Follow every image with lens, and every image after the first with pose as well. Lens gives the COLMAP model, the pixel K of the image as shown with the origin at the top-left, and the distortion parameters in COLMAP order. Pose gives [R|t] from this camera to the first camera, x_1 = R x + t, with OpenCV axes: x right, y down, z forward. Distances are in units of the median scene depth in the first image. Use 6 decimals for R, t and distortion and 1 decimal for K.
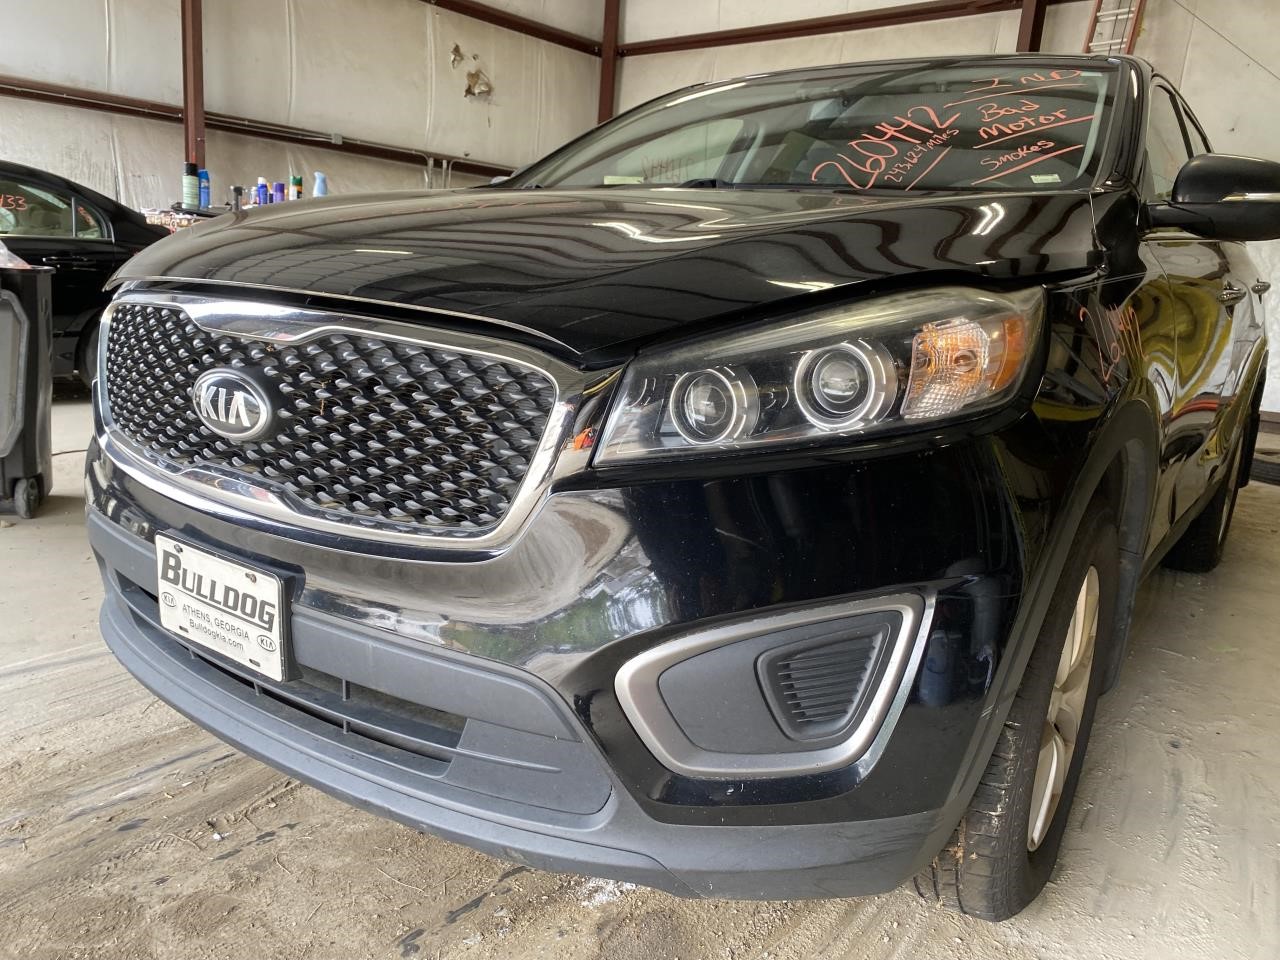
lens RADIAL K [[957.5, 0, 653.5], [0, 957.5, 481.3], [0, 0, 1]] dist [0.010596, 0.003012]
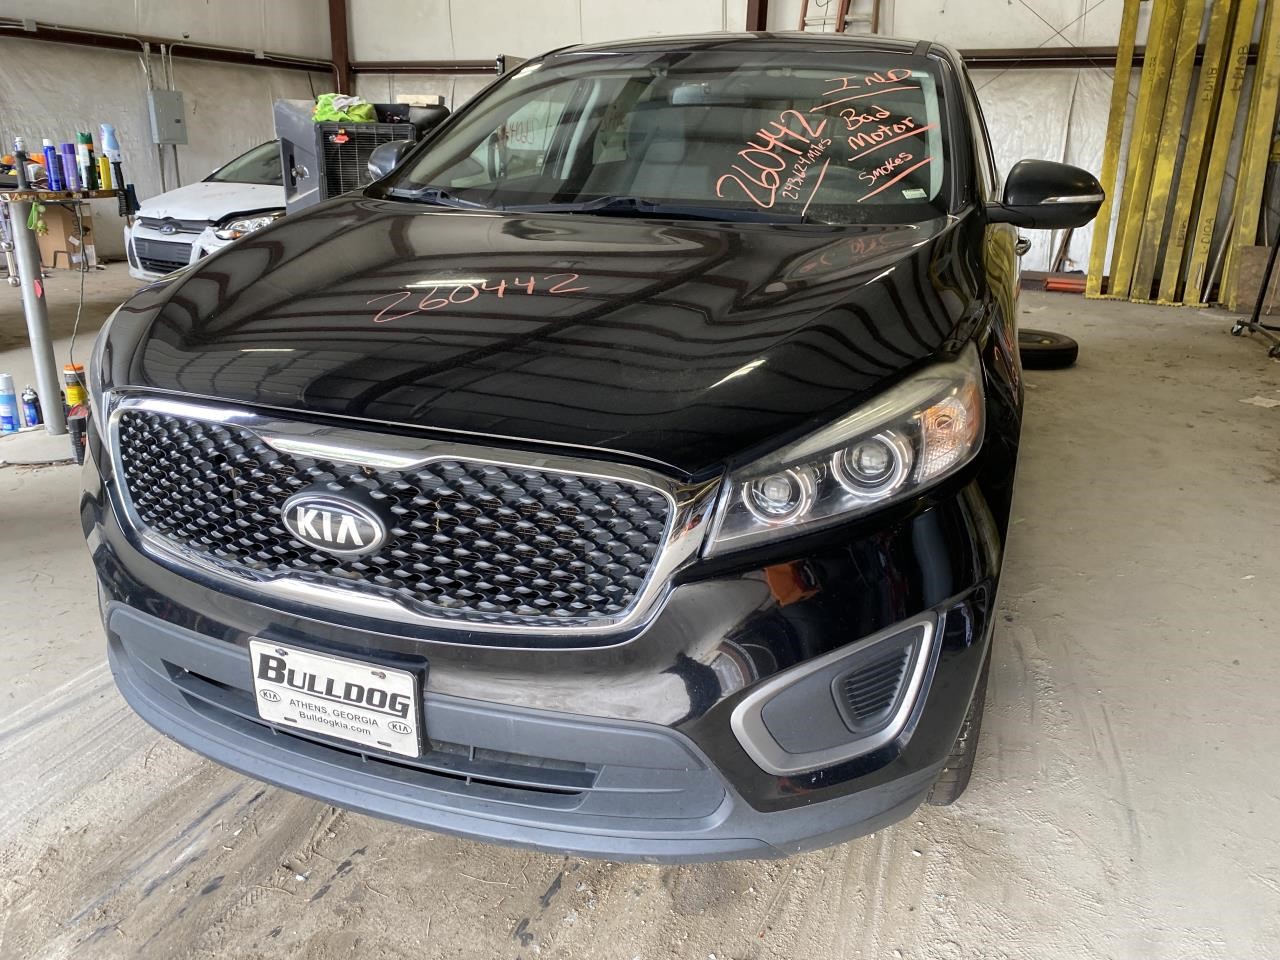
lens RADIAL K [[941.7, 0, 666.6], [0, 941.7, 456.3], [0, 0, 1]] dist [0.020590, -0.011111]
pose [[0.961051, -0.120518, 0.248709, -0.317637], [0.091030, 0.987733, 0.126877, -0.245126], [-0.260949, -0.099295, 0.960232, -0.116221]]
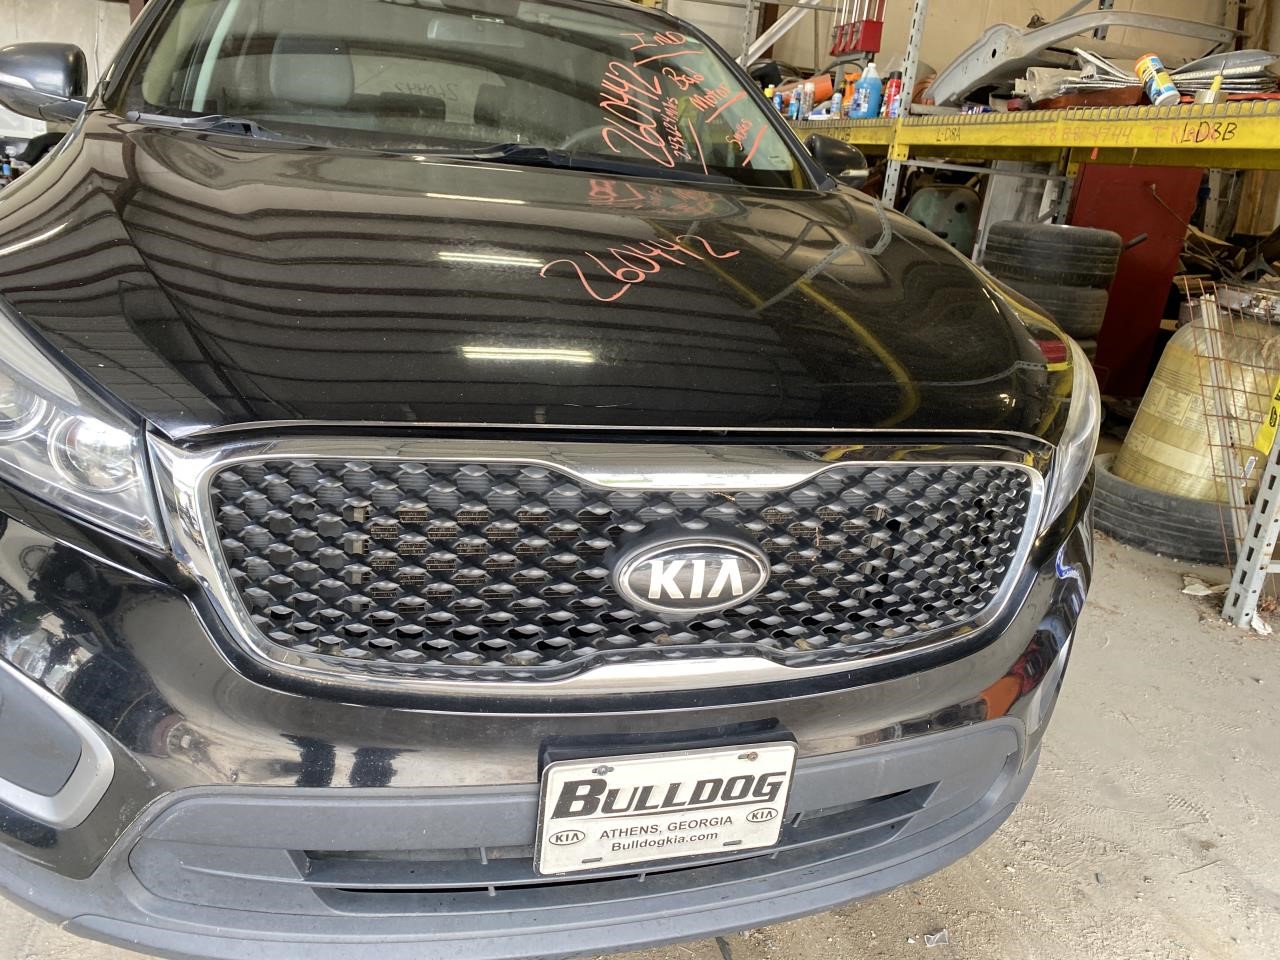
lens RADIAL K [[976.3, 0, 640.8], [0, 976.3, 464.7], [0, 0, 1]] dist [-0.000538, 0.000746]
pose [[0.615590, -0.236888, 0.751620, -1.010415], [0.105880, 0.969966, 0.218986, -0.336433], [-0.780921, -0.055224, 0.622184, 0.505650]]
